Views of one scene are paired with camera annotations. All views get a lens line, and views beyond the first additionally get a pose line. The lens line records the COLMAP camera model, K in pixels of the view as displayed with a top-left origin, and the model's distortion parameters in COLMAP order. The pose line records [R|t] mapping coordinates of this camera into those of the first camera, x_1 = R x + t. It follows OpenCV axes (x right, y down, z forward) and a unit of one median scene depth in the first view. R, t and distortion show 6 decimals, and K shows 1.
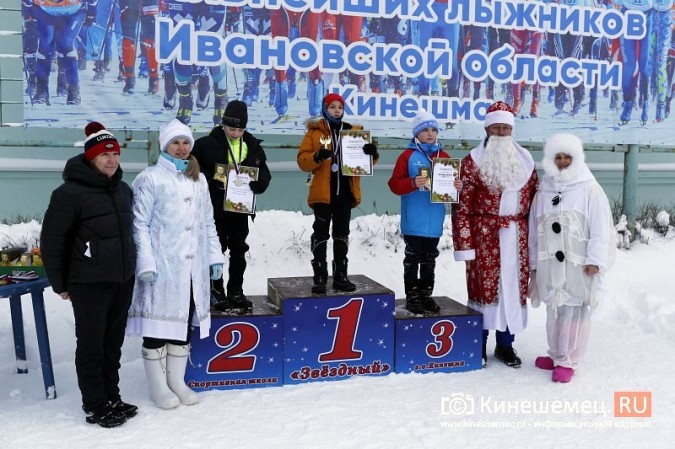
lens RADIAL K [[647.2, 0, 337.5], [0, 647.2, 224.5], [0, 0, 1]] dist [-0.092318, 0.125259]
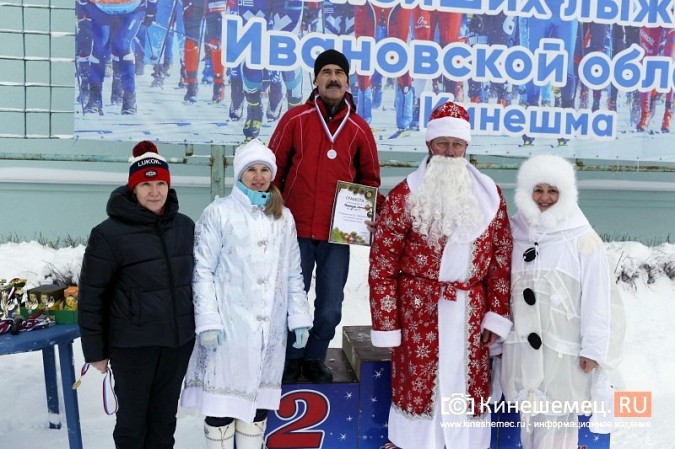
lens RADIAL K [[647.2, 0, 337.5], [0, 647.2, 224.5], [0, 0, 1]] dist [-0.092318, 0.125259]
pose [[0.992102, 0.027287, -0.122434, -0.013354], [-0.027896, 0.999605, -0.003266, -0.036859], [0.122296, 0.006656, 0.992471, 0.141850]]
